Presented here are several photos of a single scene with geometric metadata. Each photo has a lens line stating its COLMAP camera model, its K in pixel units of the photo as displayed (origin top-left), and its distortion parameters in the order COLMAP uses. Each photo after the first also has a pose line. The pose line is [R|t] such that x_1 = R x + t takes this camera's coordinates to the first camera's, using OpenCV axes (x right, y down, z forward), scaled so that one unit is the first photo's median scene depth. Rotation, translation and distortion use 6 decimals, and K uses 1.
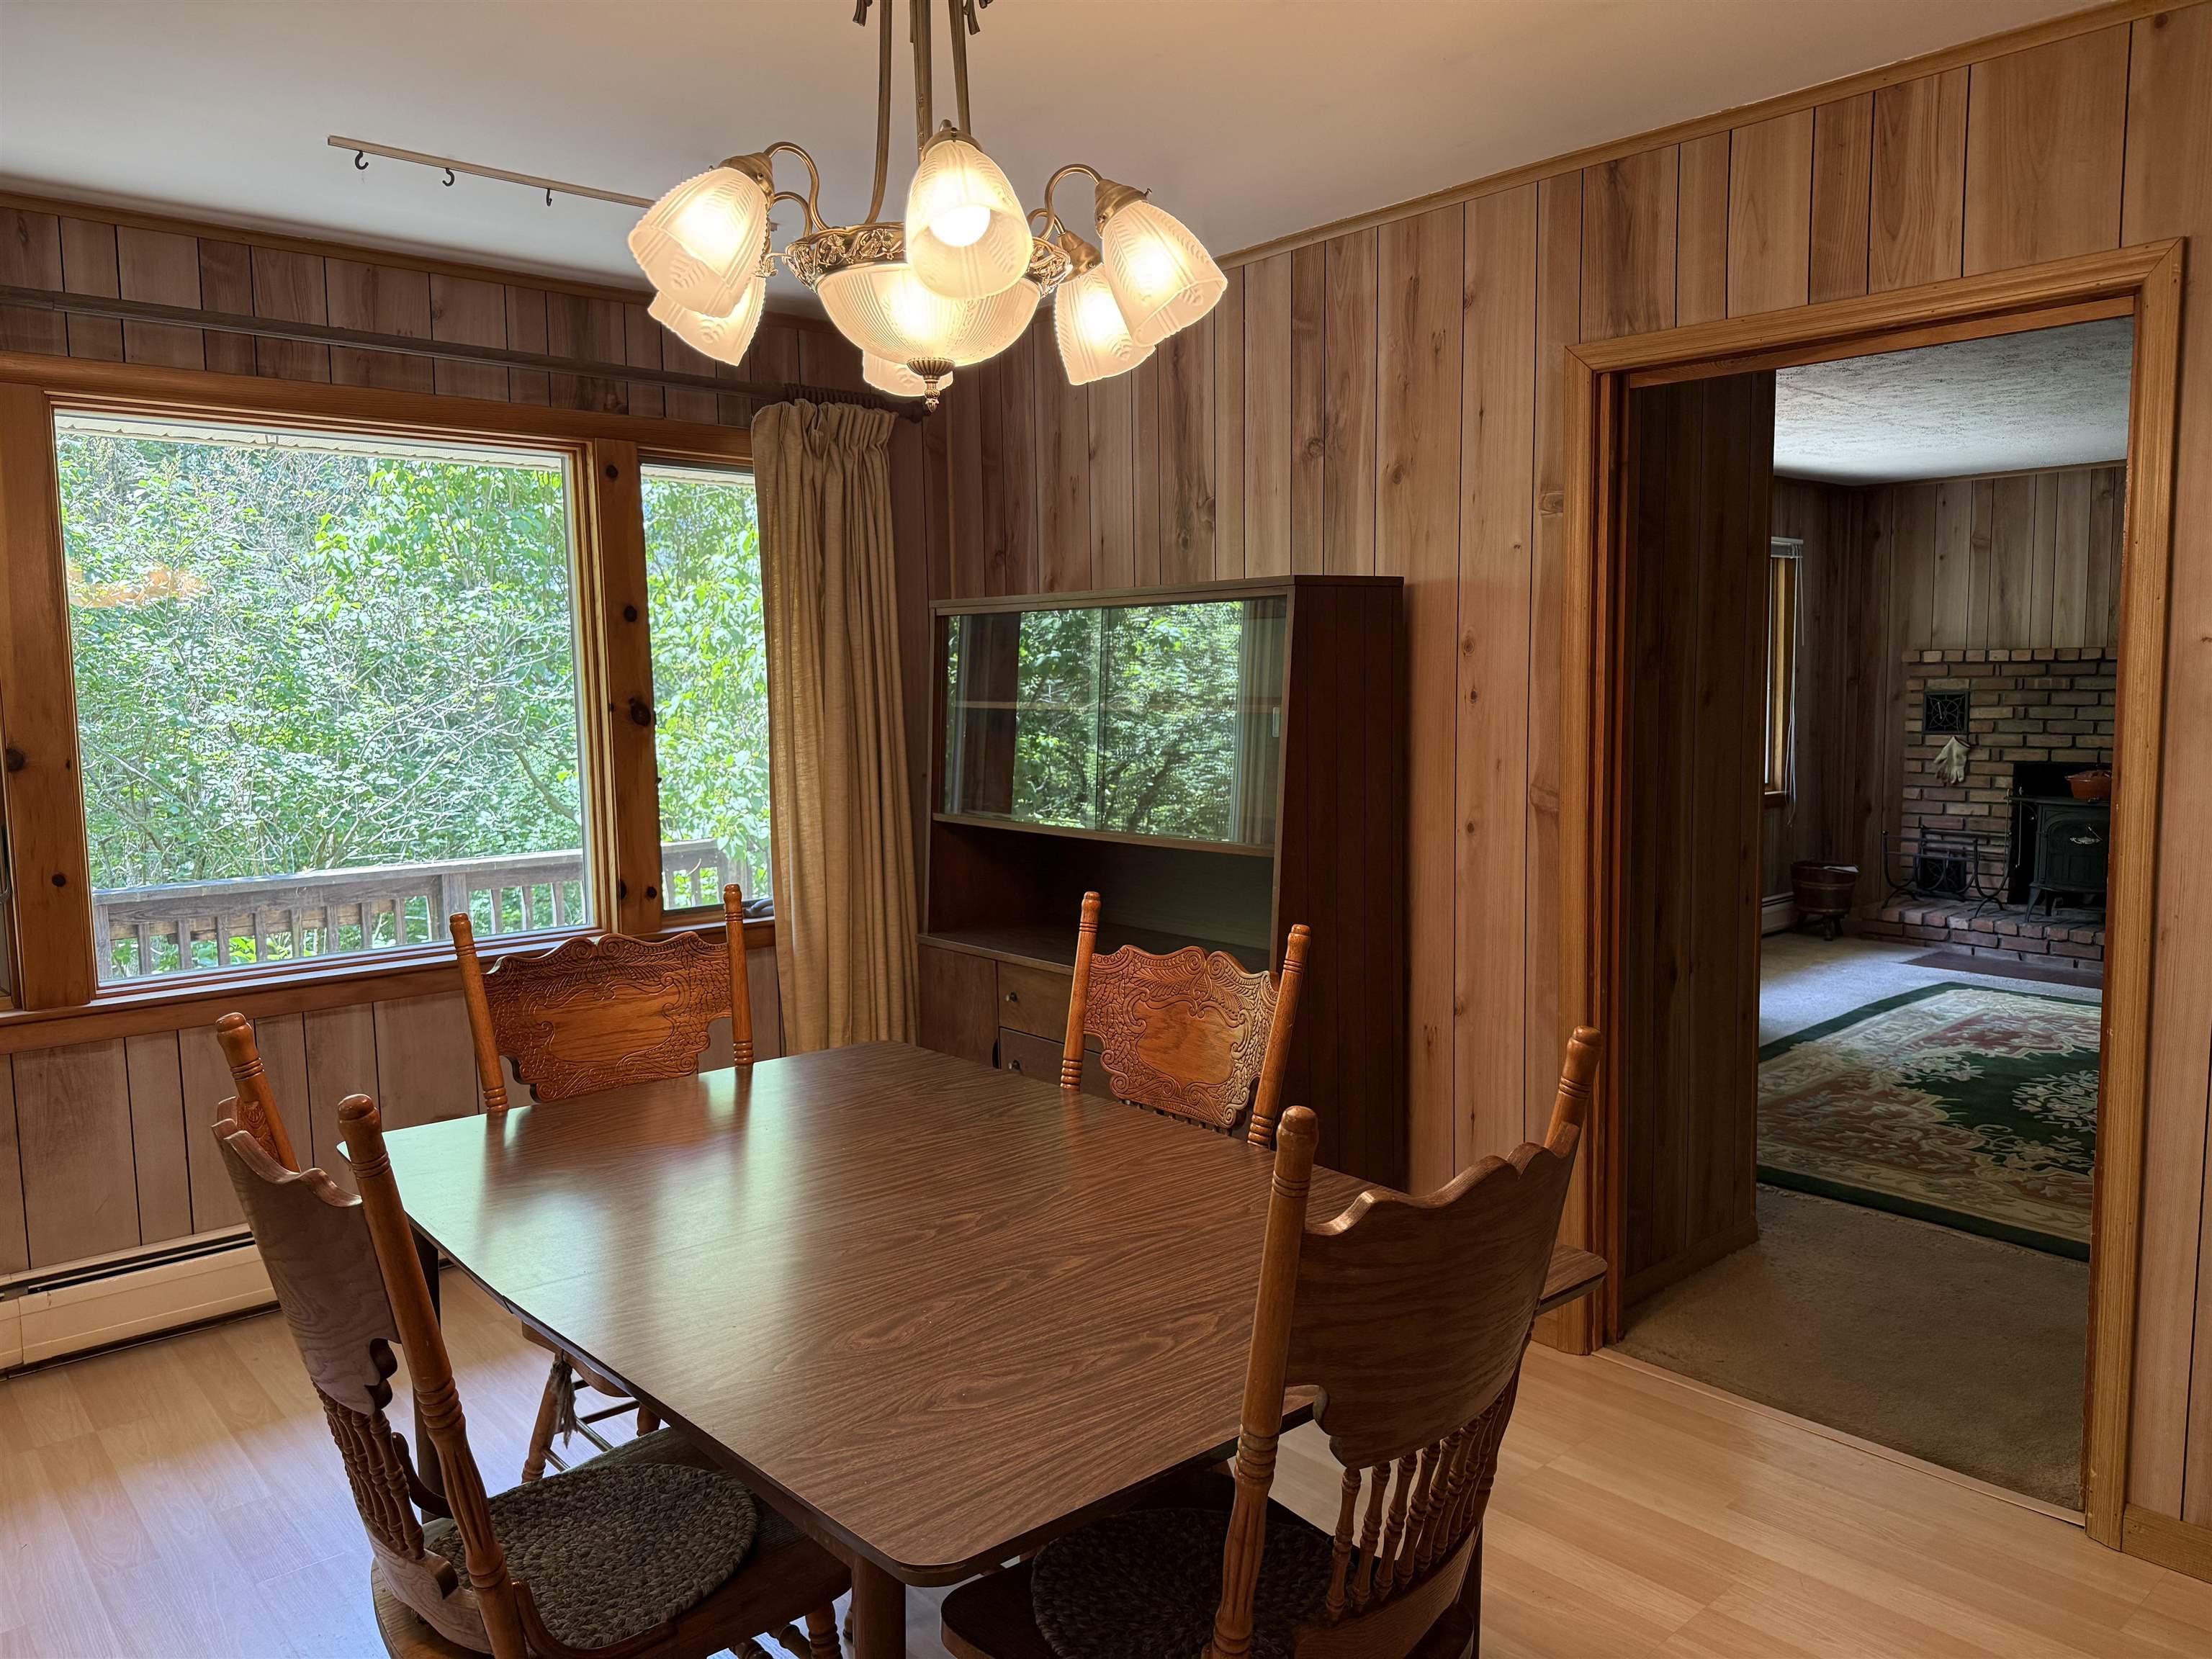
lens RADIAL K [[1550.7, 0, 1103.8], [0, 1550.7, 832.7], [0, 0, 1]] dist [0.002199, -0.008682]
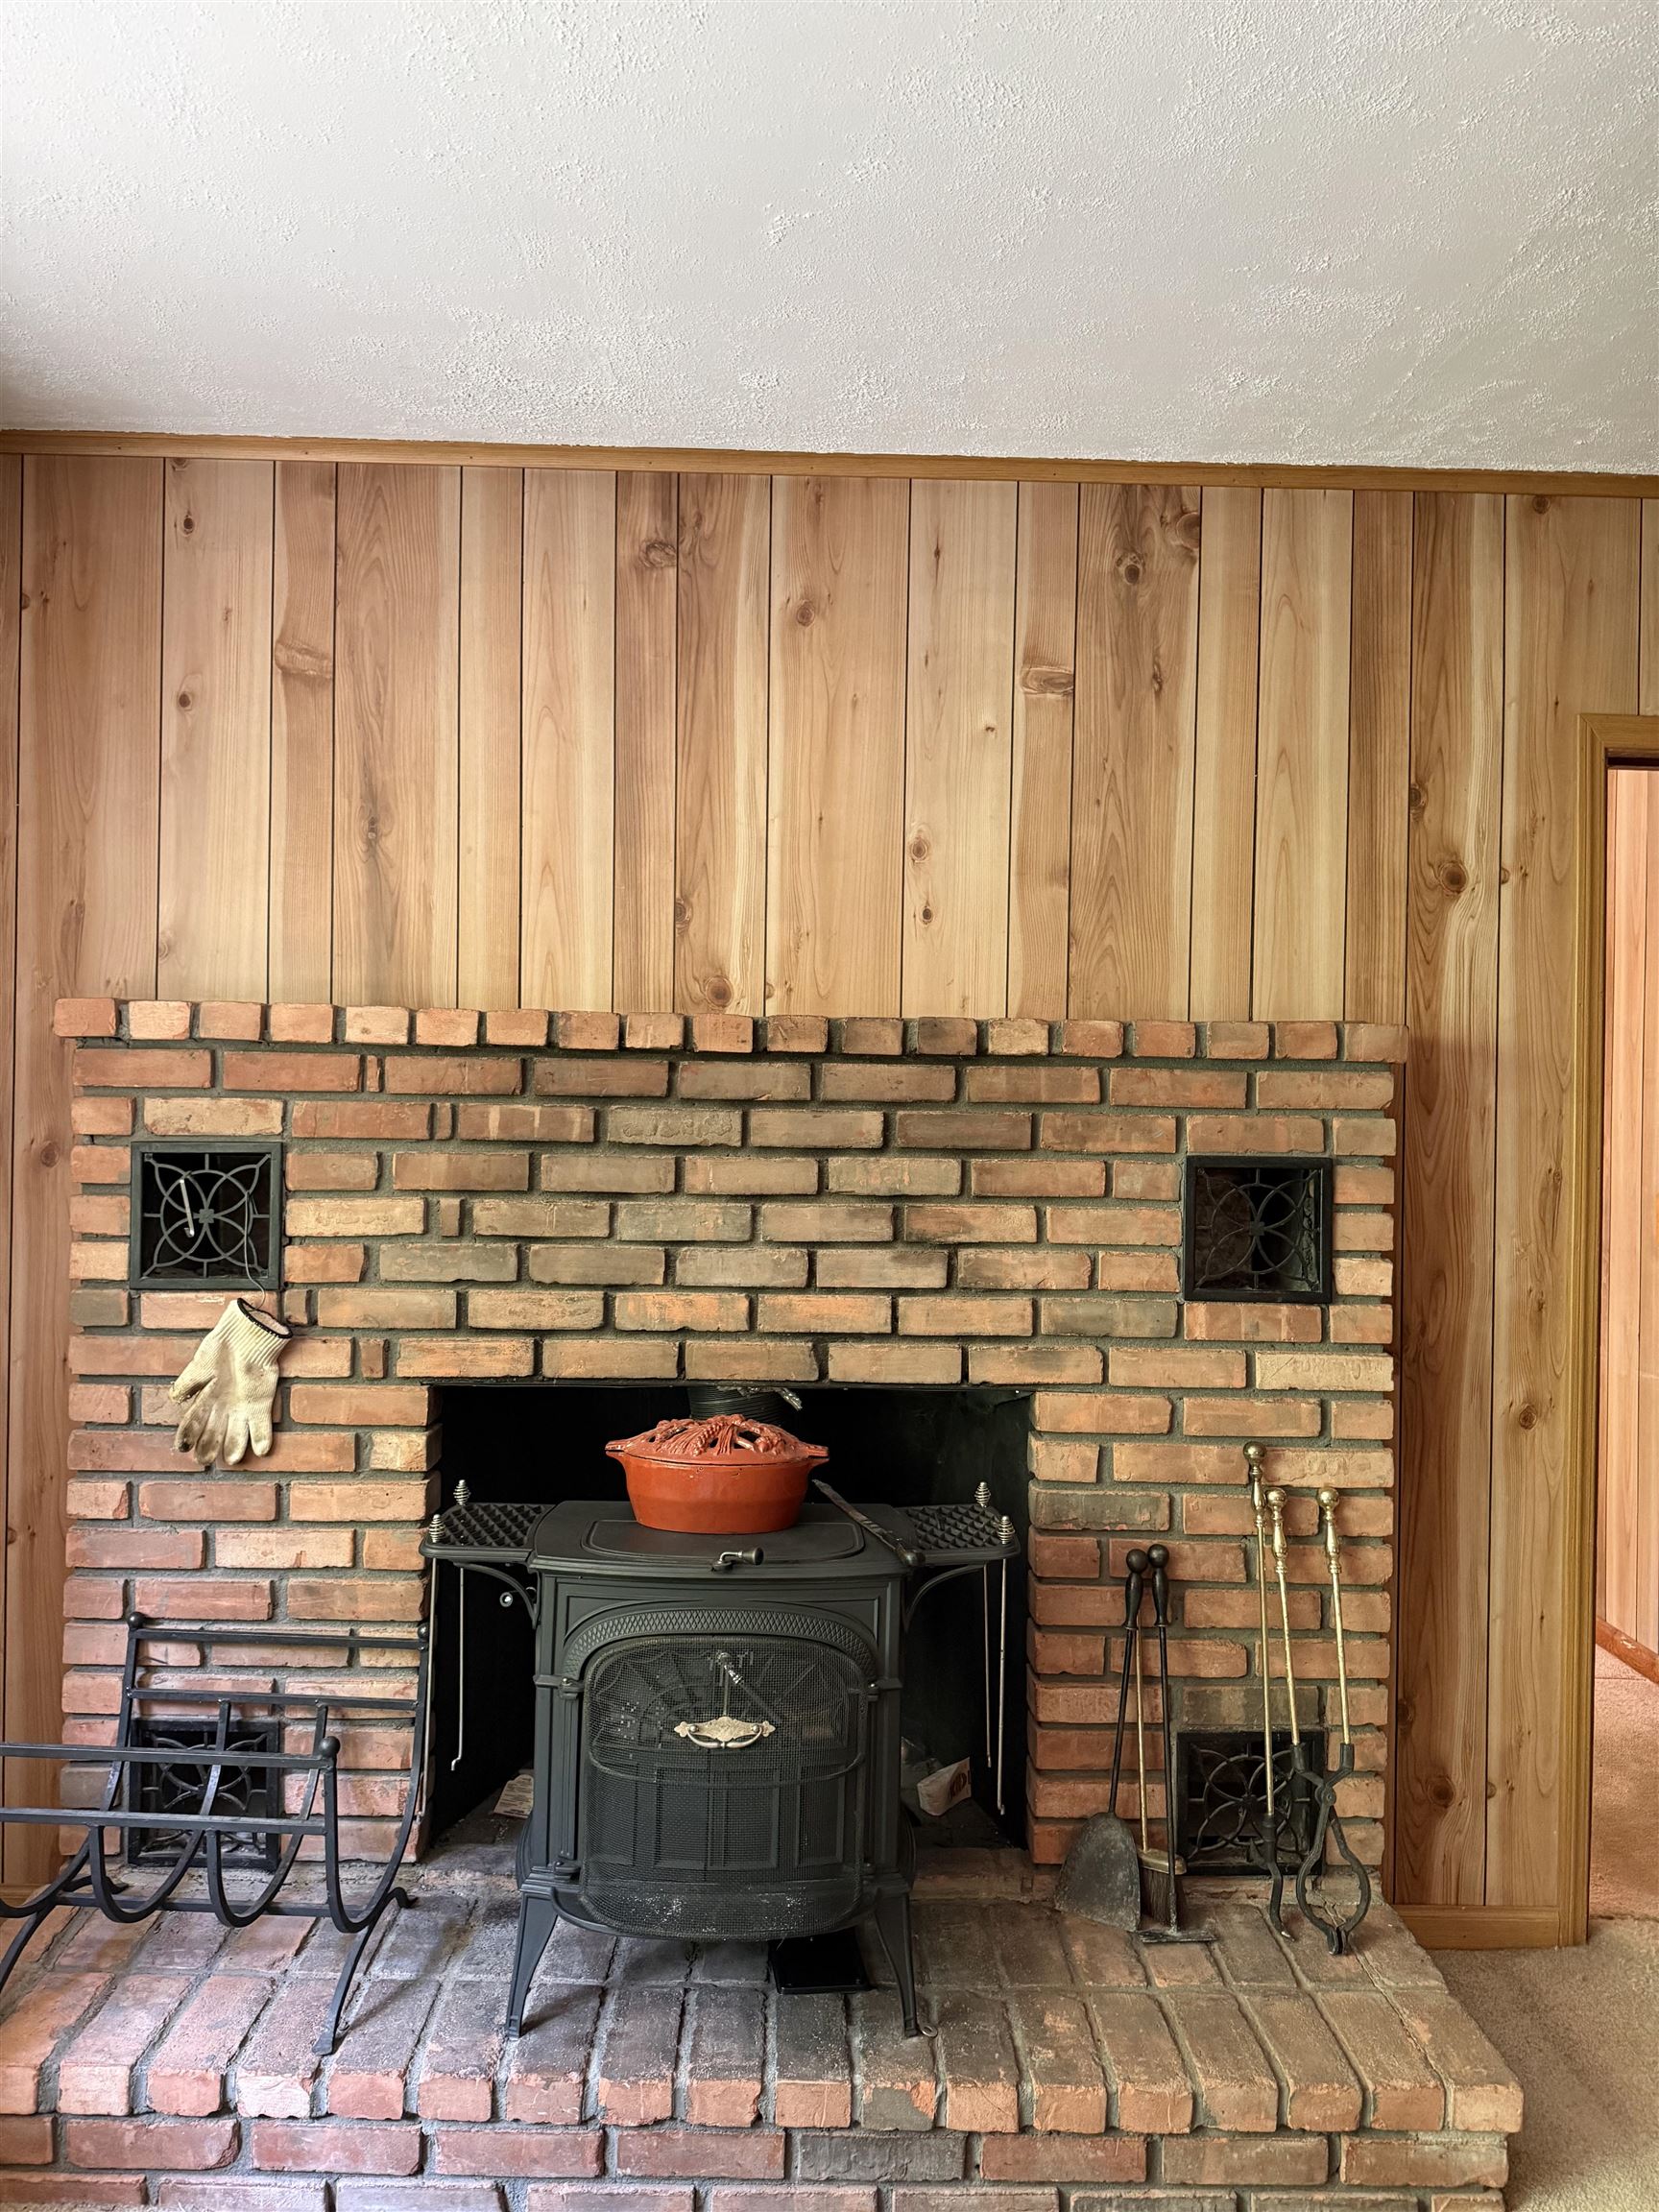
lens RADIAL K [[1544.0, 0, 829.5], [0, 1544.0, 1106.0], [0, 0, 1]] dist [0.122405, -0.197123]
pose [[0.640301, 0.024936, 0.767720, 0.401503], [0.047885, 0.996233, -0.072296, -0.072518], [-0.766630, 0.083053, 0.636695, 0.739788]]
